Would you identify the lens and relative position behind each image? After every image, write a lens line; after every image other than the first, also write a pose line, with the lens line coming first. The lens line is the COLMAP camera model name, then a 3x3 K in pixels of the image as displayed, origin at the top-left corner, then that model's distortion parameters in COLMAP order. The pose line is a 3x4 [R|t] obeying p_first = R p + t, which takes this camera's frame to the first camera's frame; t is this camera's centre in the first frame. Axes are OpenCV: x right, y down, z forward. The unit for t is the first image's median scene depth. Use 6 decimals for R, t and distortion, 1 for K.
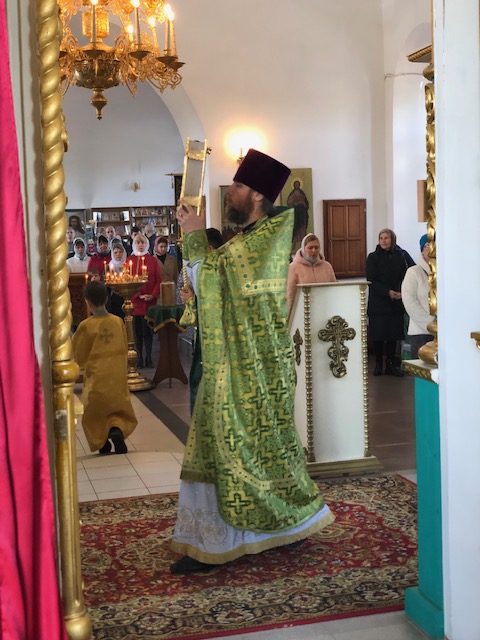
lens RADIAL K [[965.1, 0, 240.0], [0, 965.1, 320.0], [0, 0, 1]] dist [0.040950, -0.121349]
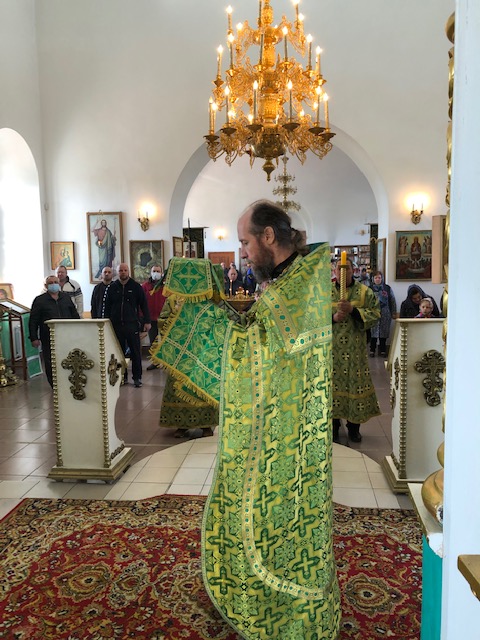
lens RADIAL K [[526.6, 0, 241.6], [0, 526.6, 321.5], [0, 0, 1]] dist [0.000933, 0.005609]
pose [[0.929655, 0.057508, -0.363915, 0.113236], [-0.046769, 0.998173, 0.038263, -0.048660], [0.365451, -0.018551, 0.930646, 0.369519]]
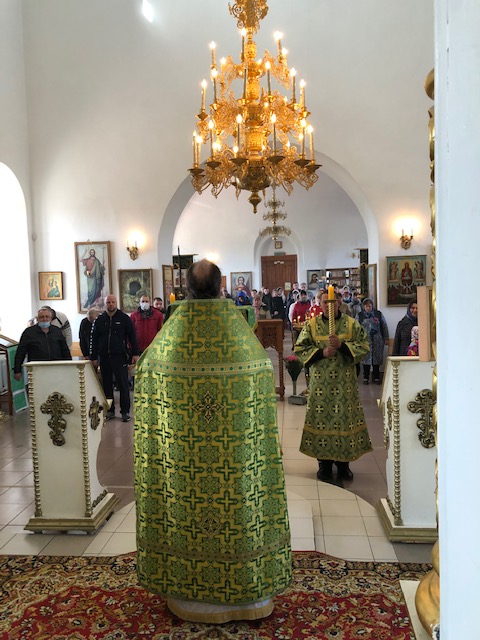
lens RADIAL K [[526.1, 0, 238.8], [0, 526.1, 316.4], [0, 0, 1]] dist [0.003195, -0.002805]
pose [[0.932403, 0.024988, -0.360556, 0.113803], [-0.031112, 0.999453, -0.011188, -0.070216], [0.360079, 0.021649, 0.932671, 0.393870]]
